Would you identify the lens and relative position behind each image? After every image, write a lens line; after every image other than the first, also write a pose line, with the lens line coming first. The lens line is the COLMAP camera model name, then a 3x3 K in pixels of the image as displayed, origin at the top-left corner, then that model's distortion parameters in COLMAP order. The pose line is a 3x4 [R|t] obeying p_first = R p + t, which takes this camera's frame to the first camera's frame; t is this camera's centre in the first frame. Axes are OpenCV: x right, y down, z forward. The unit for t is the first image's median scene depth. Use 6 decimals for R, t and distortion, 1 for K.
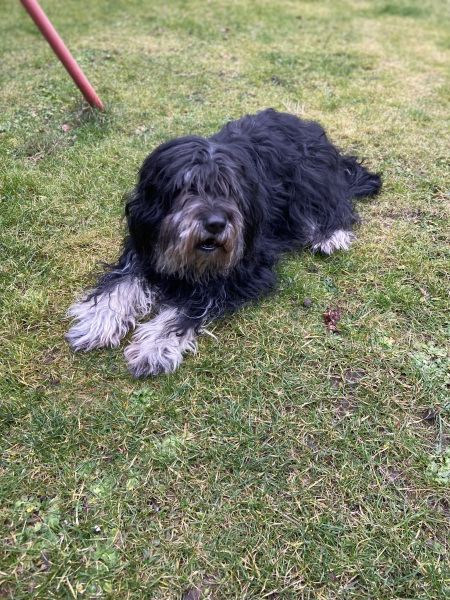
lens RADIAL K [[447.2, 0, 225.0], [0, 447.2, 300.0], [0, 0, 1]] dist [0.101955, -0.124857]
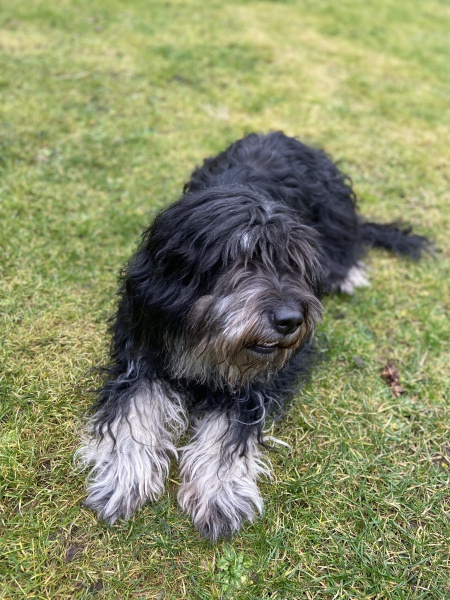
lens RADIAL K [[447.2, 0, 225.0], [0, 447.2, 300.0], [0, 0, 1]] dist [0.101955, -0.124857]
pose [[0.943756, -0.182865, 0.275473, -0.235503], [0.174644, 0.983133, 0.054306, -0.178546], [-0.280757, -0.003142, 0.959774, 0.240525]]
